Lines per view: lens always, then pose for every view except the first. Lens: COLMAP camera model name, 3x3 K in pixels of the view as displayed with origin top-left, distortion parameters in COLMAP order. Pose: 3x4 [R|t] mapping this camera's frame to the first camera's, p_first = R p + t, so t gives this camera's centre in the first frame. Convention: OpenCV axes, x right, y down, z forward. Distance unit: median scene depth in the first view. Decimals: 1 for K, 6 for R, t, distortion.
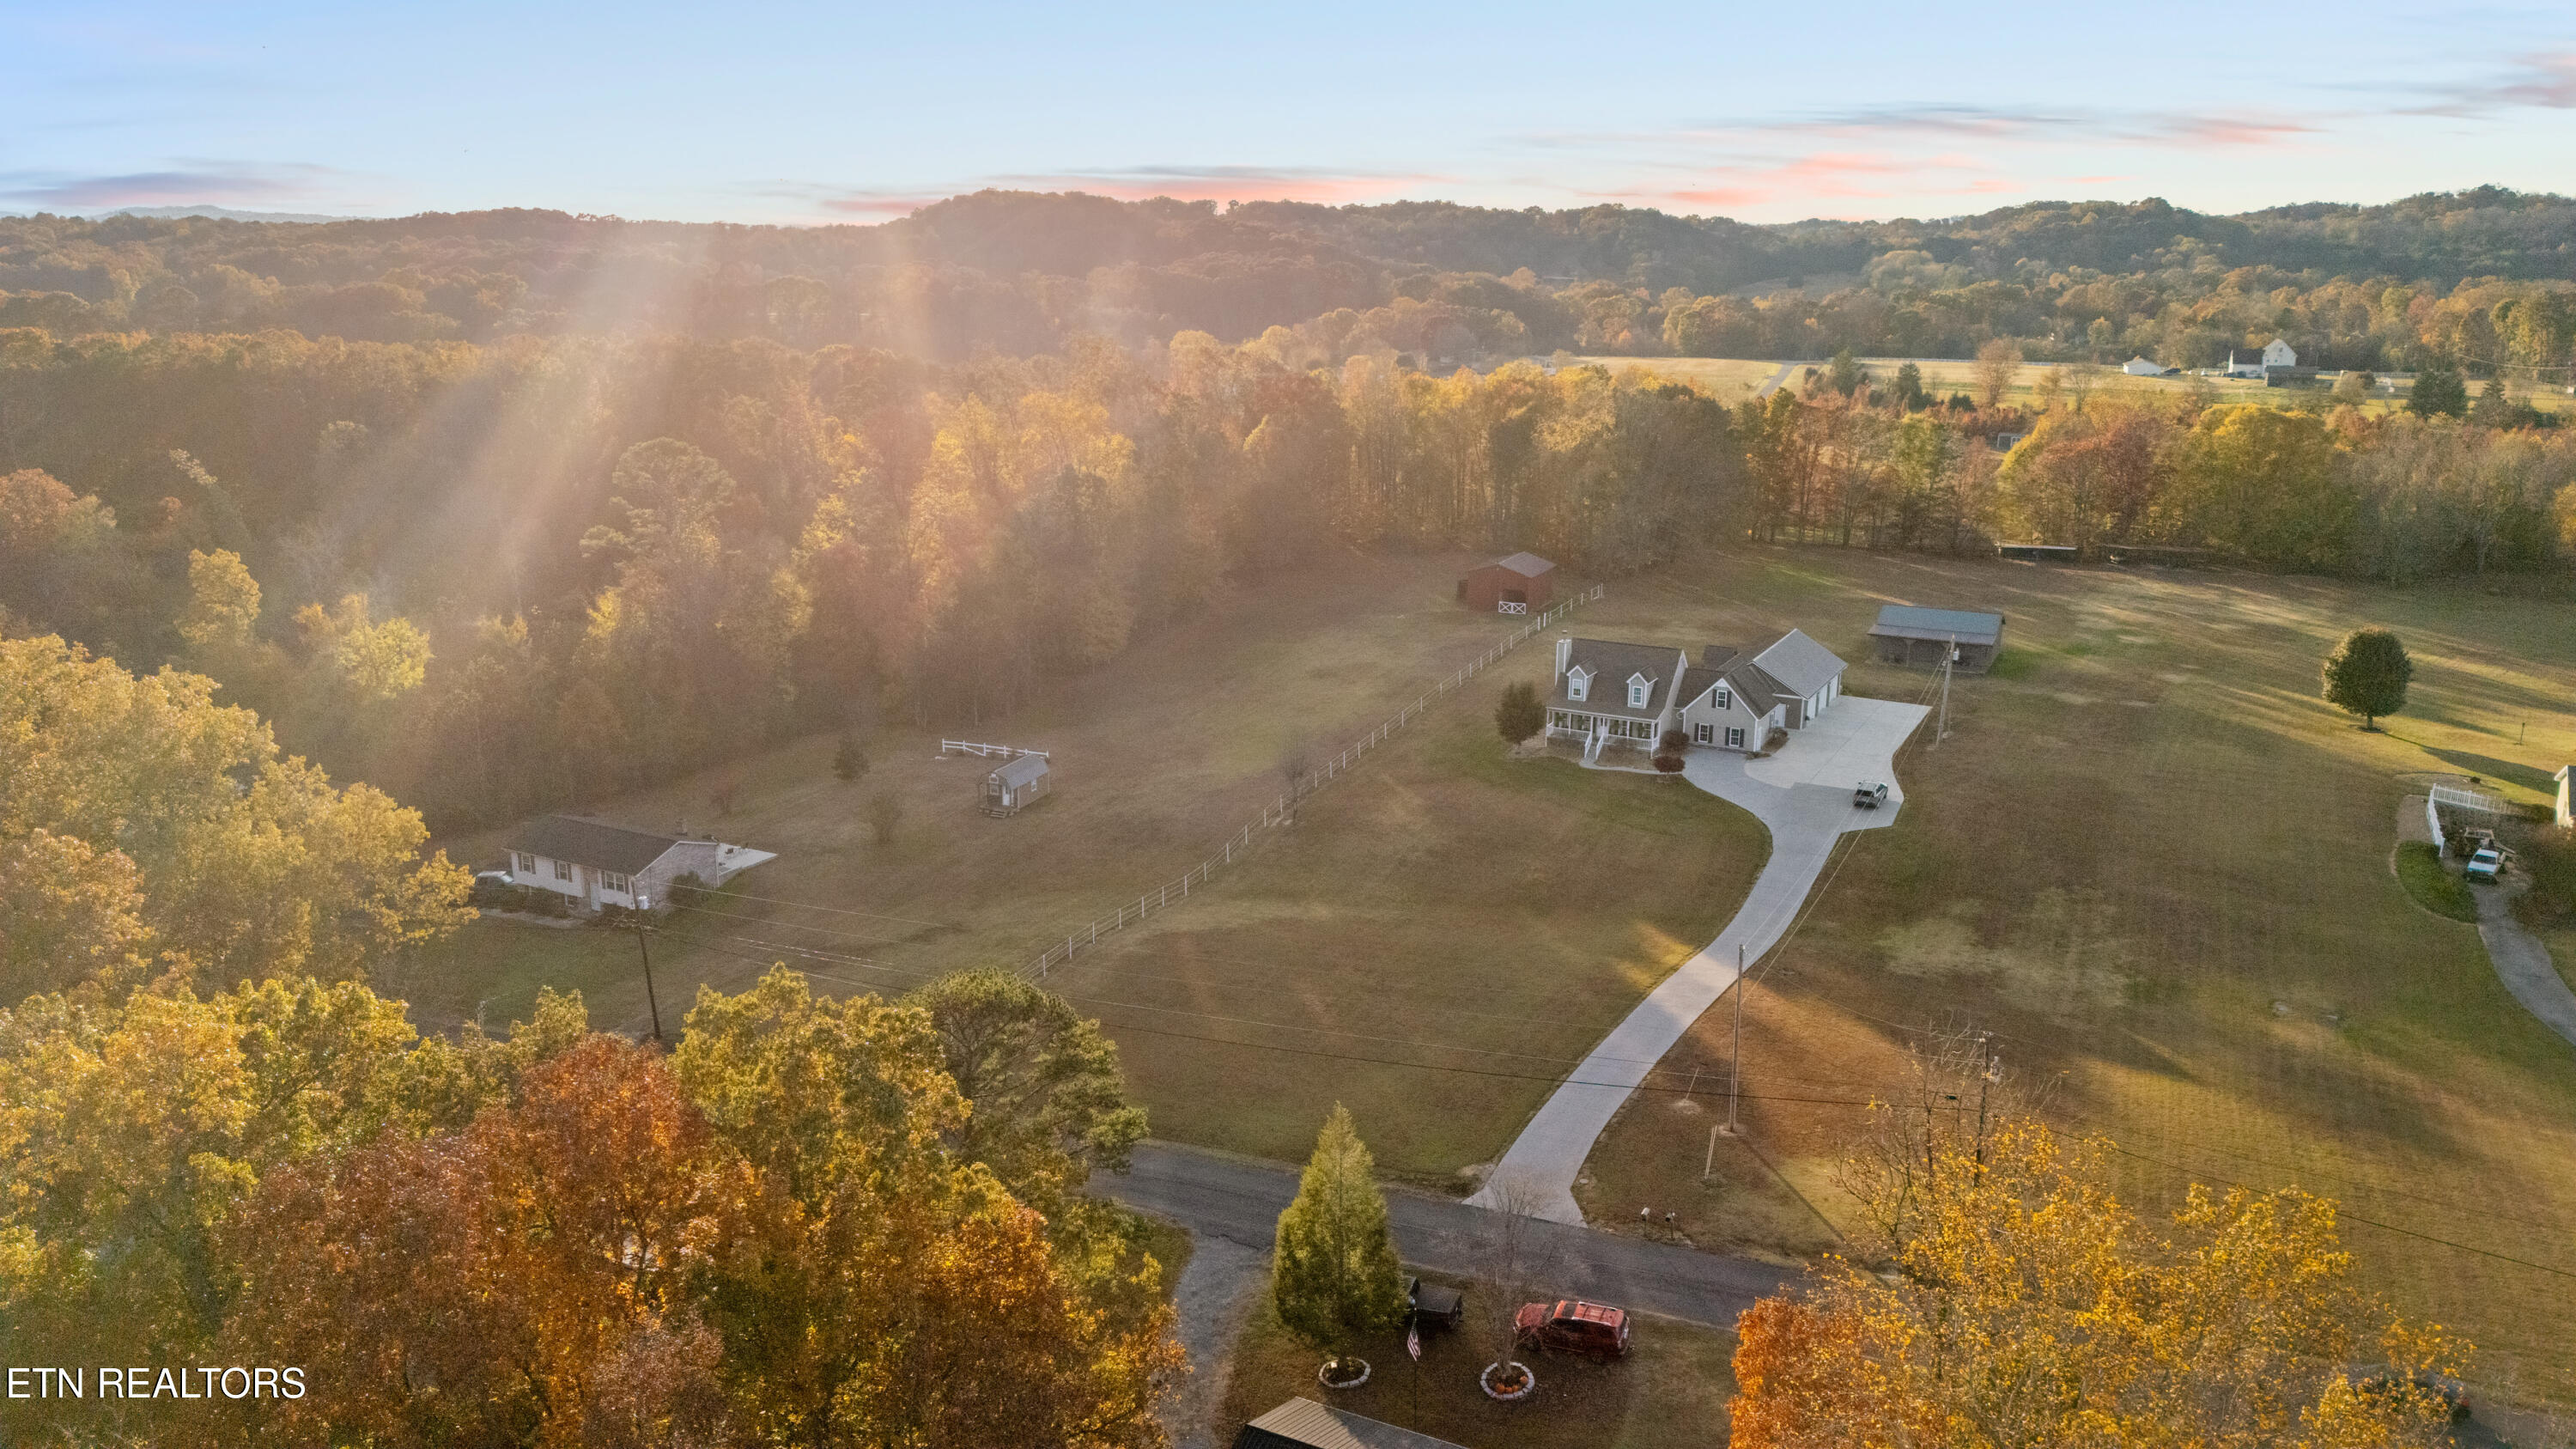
lens RADIAL K [[1864.4, 0, 1288.0], [0, 1864.4, 724.5], [0, 0, 1]] dist [0.074073, -0.090550]
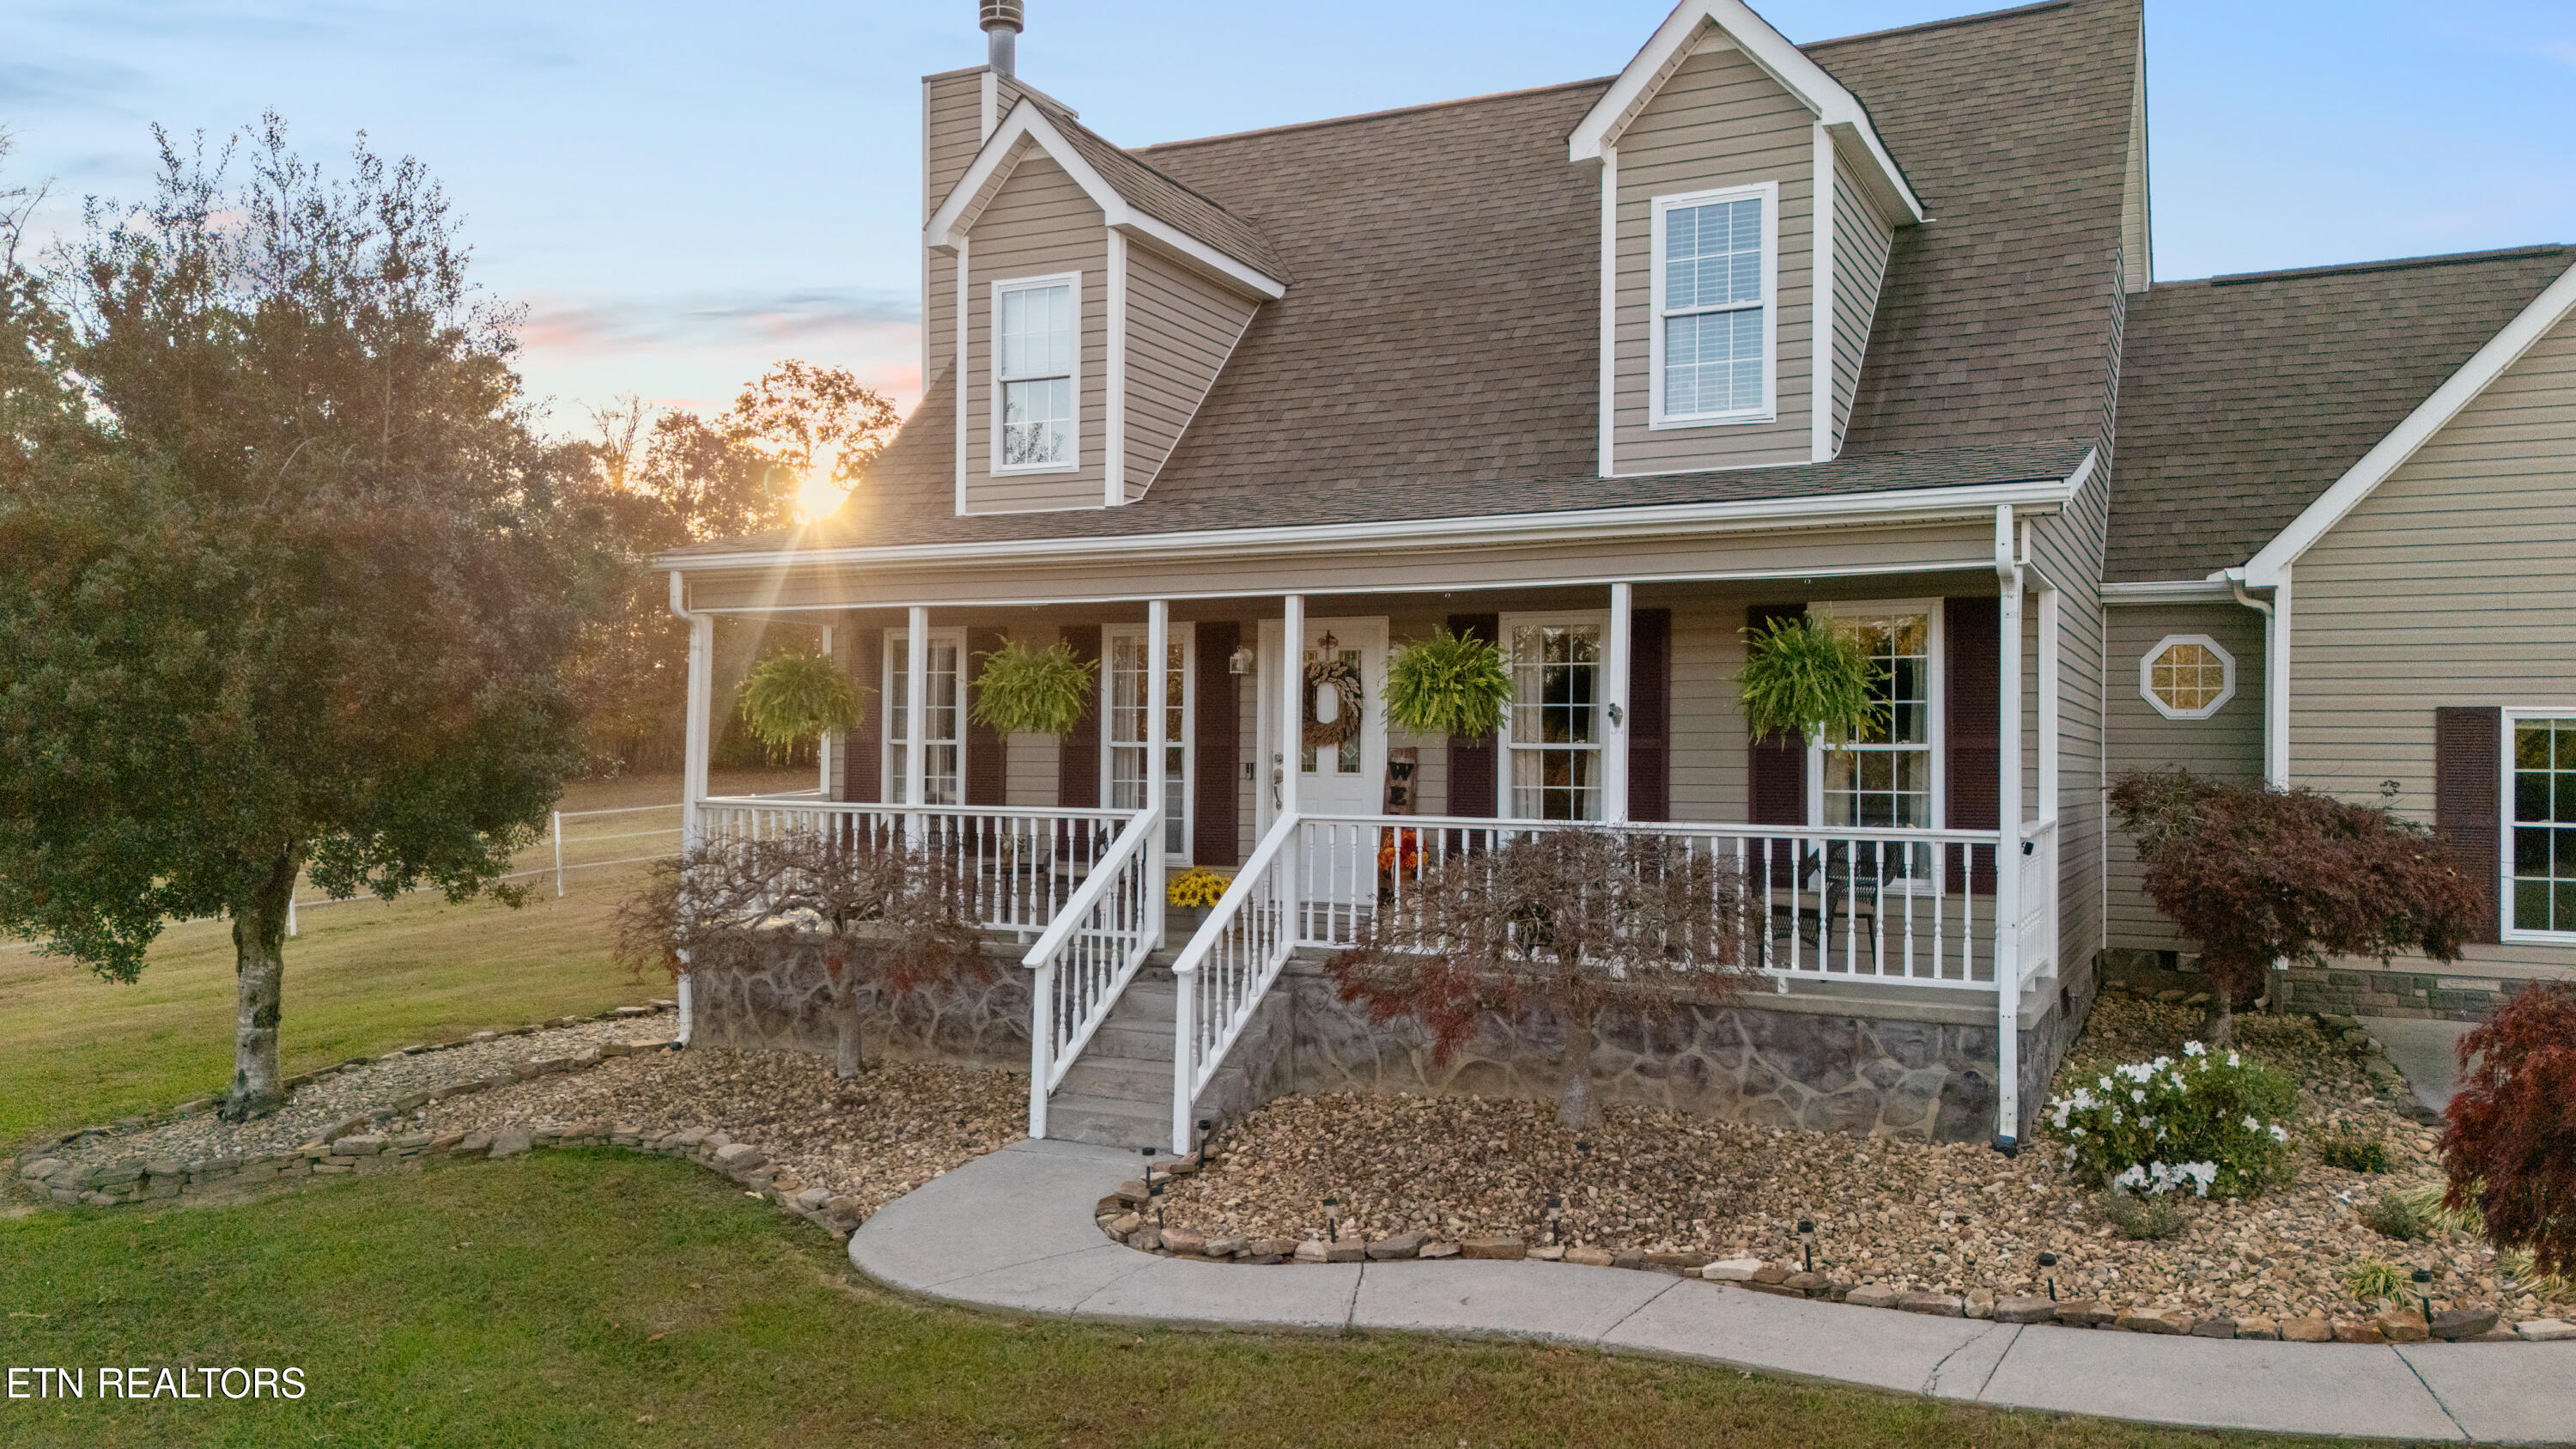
lens RADIAL K [[1954.6, 0, 1288.0], [0, 1954.6, 724.5], [0, 0, 1]] dist [0.035522, -0.003139]
pose [[0.999541, 0.002591, 0.030187, 0.100313], [0.005679, 0.962651, -0.270684, 0.013727], [-0.029760, 0.270731, 0.962195, 0.557001]]
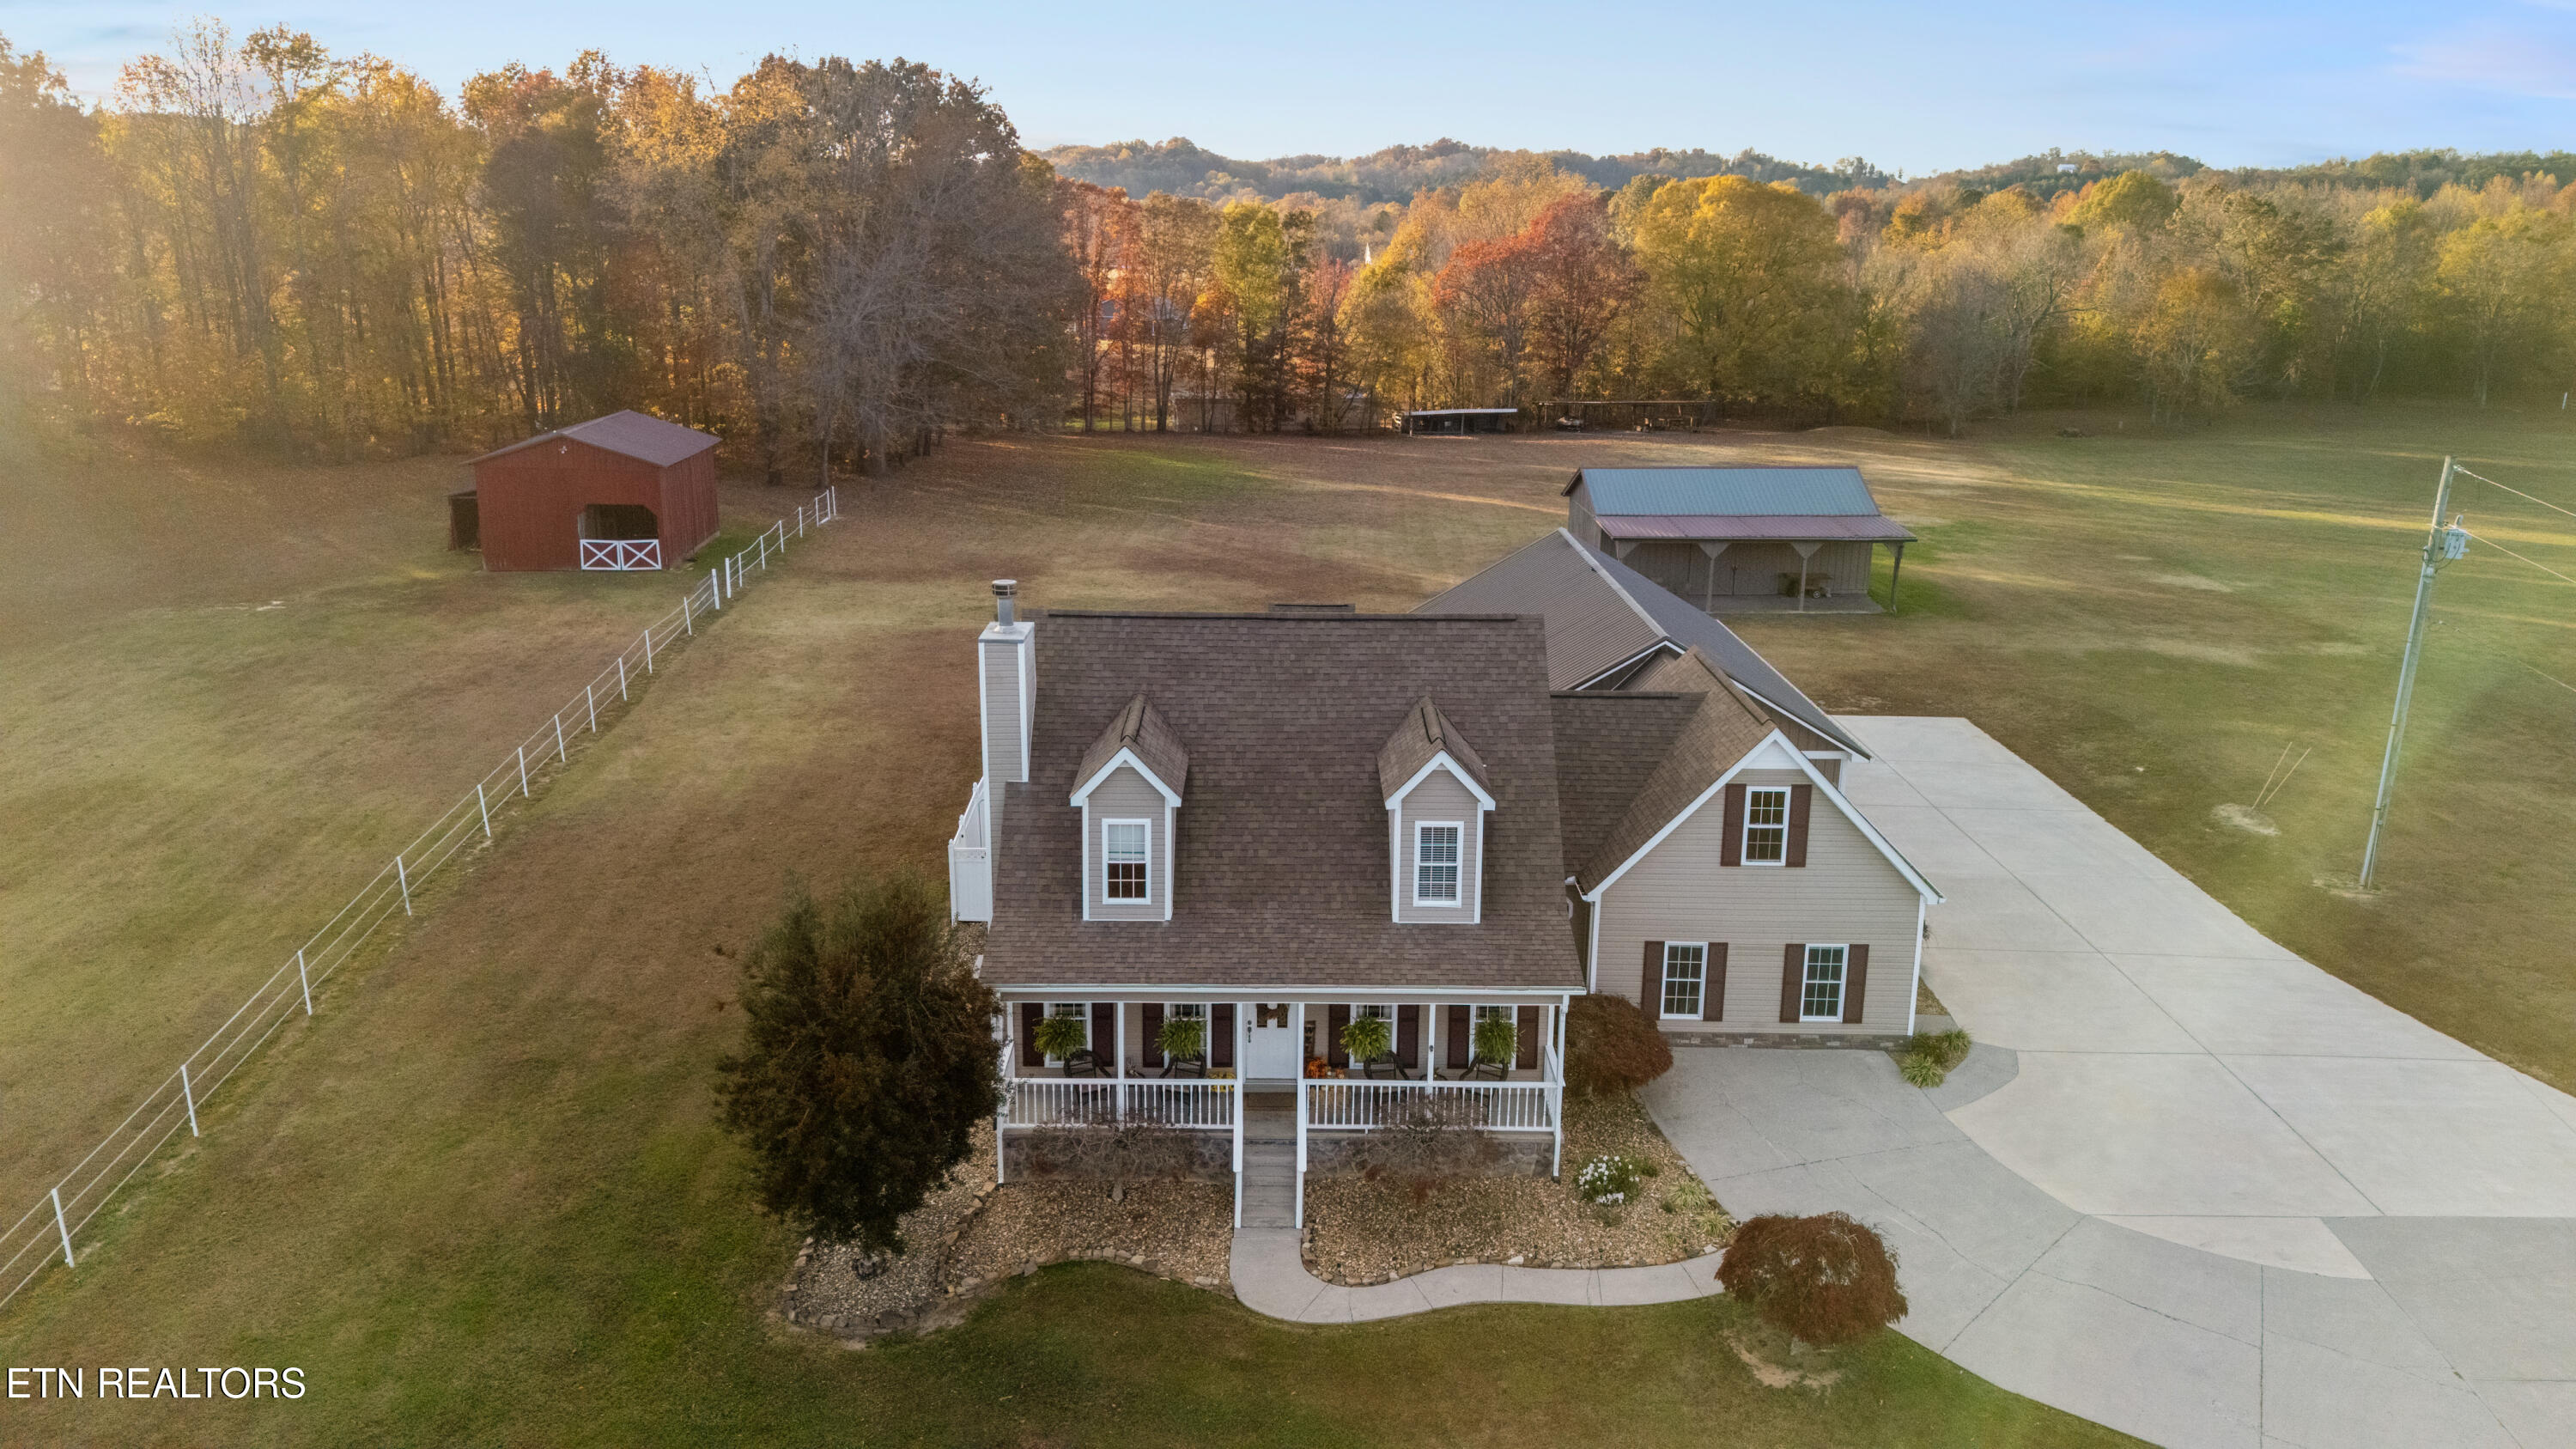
lens RADIAL K [[1864.4, 0, 1288.0], [0, 1864.4, 724.5], [0, 0, 1]] dist [0.074073, -0.090550]
pose [[0.877757, -0.120704, 0.463651, 0.048952], [0.114180, 0.992562, 0.042239, -0.024566], [-0.465301, 0.015864, 0.885010, 0.498502]]
